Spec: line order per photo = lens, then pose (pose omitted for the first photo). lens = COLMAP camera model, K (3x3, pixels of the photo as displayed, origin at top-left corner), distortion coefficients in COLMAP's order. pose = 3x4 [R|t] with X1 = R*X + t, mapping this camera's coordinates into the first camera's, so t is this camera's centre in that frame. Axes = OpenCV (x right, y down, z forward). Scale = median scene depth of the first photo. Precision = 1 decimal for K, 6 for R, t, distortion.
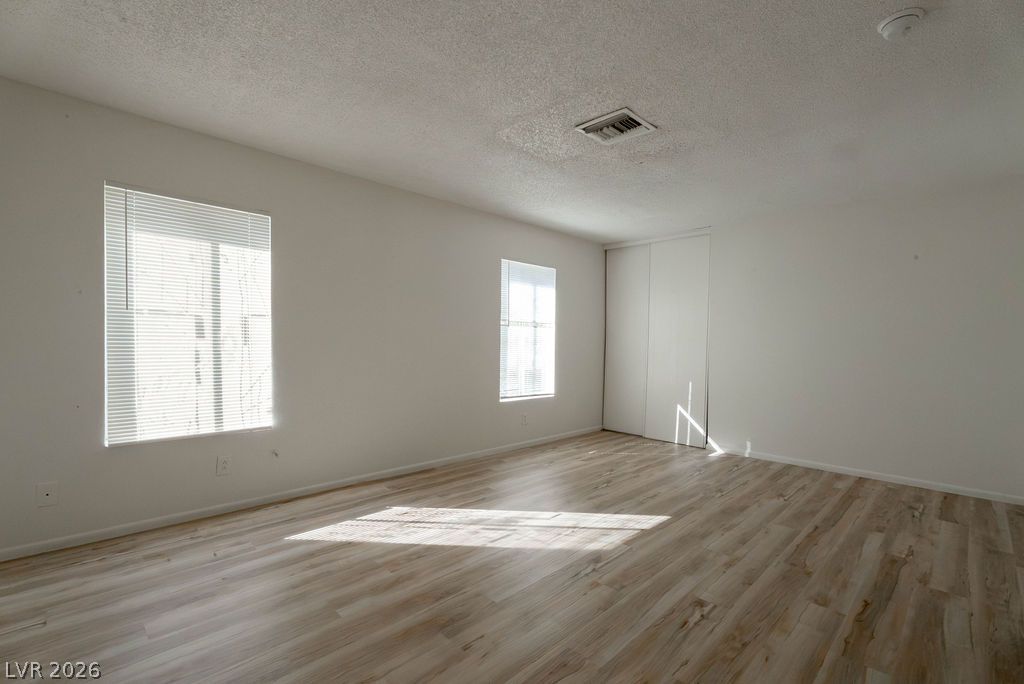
lens RADIAL K [[454.5, 0, 509.4], [0, 454.5, 342.4], [0, 0, 1]] dist [-0.000004, -0.000480]
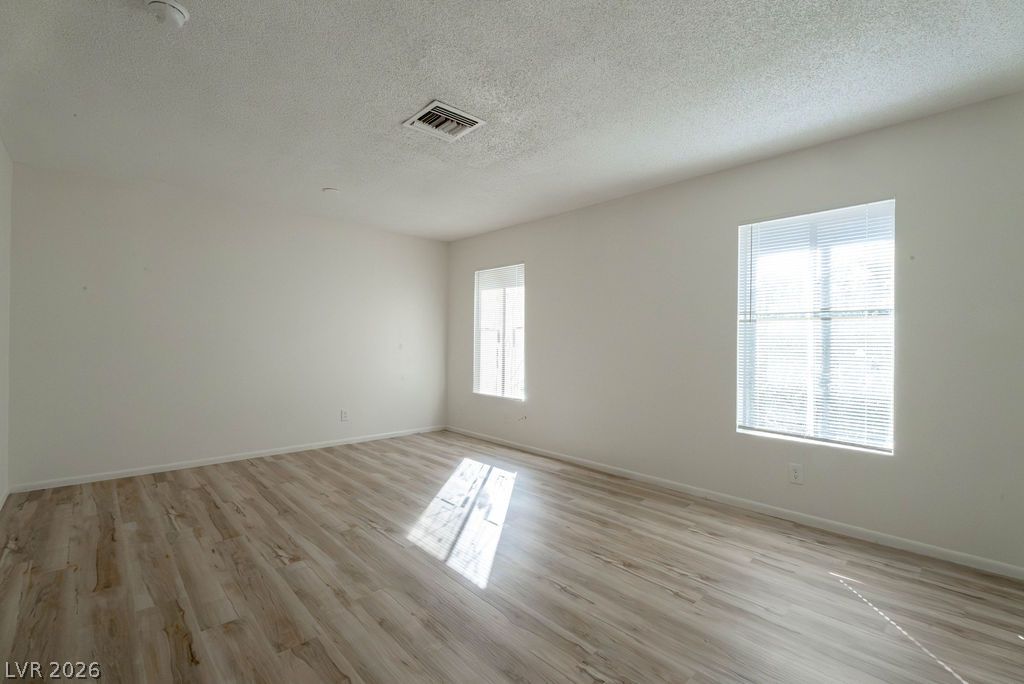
lens RADIAL K [[452.7, 0, 515.4], [0, 452.7, 336.9], [0, 0, 1]] dist [0.000346, 0.000656]
pose [[-0.022268, -0.022026, -0.999509, 1.088808], [-0.010732, 0.999705, -0.021791, 0.007007], [0.999694, 0.010241, -0.022498, 1.083024]]
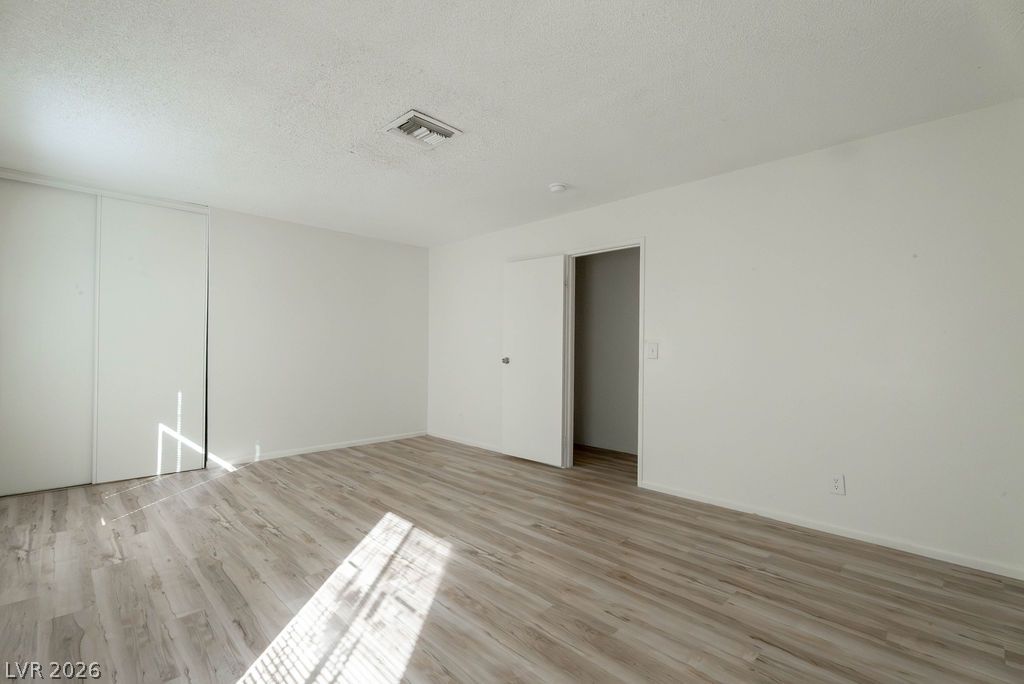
lens RADIAL K [[454.5, 0, 509.4], [0, 454.5, 342.4], [0, 0, 1]] dist [-0.000004, -0.000480]
pose [[-0.007413, -0.001678, 0.999971, -0.705576], [-0.010116, 0.999948, 0.001603, -0.012040], [-0.999921, -0.010103, -0.007430, 0.748473]]
